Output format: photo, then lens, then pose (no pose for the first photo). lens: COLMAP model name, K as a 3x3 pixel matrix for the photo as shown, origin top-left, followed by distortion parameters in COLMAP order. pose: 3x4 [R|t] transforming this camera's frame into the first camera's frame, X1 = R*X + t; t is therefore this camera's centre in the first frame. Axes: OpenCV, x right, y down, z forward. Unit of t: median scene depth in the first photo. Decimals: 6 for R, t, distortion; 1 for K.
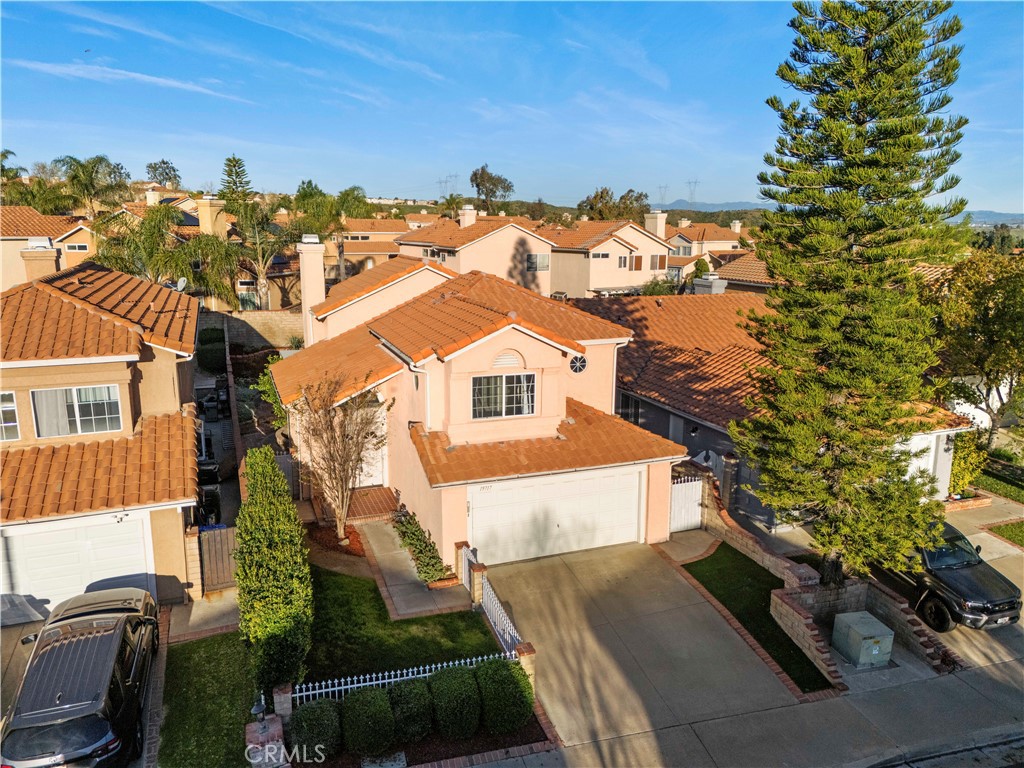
lens RADIAL K [[749.4, 0, 512.0], [0, 749.4, 384.0], [0, 0, 1]] dist [0.073611, -0.068672]
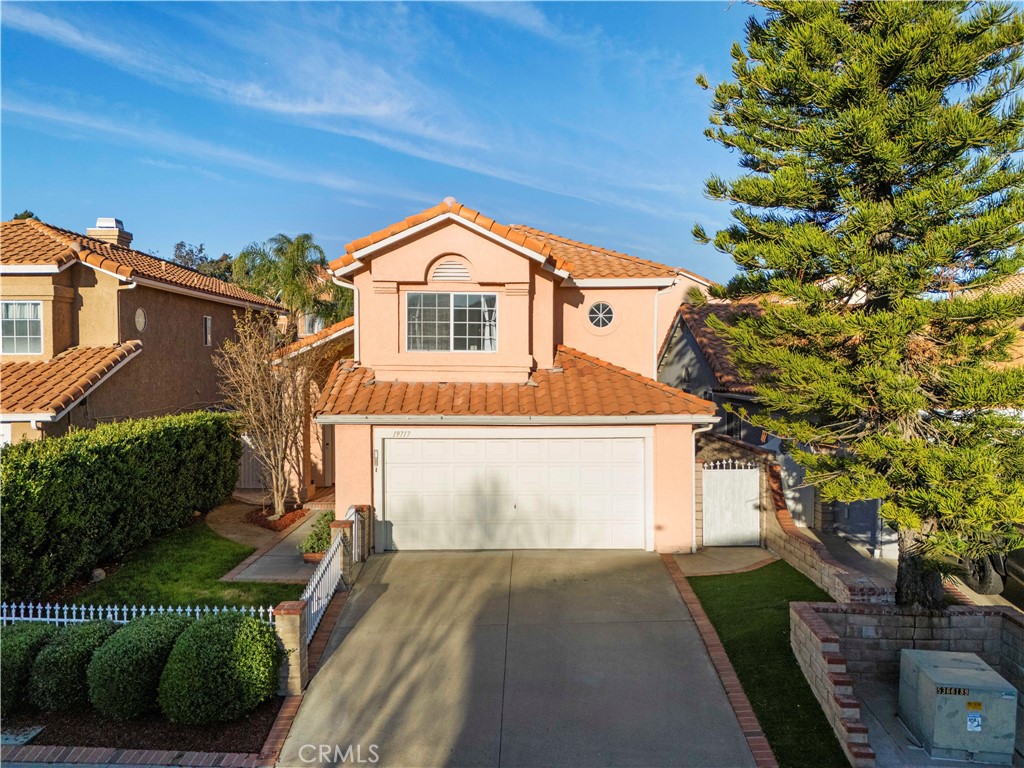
lens RADIAL K [[749.2, 0, 512.0], [0, 749.2, 384.0], [0, 0, 1]] dist [0.044117, 0.001959]
pose [[0.938126, 0.006684, -0.346230, 0.303800], [-0.068278, 0.983758, -0.166010, 0.196005], [0.339496, 0.179378, 0.923345, 0.339460]]
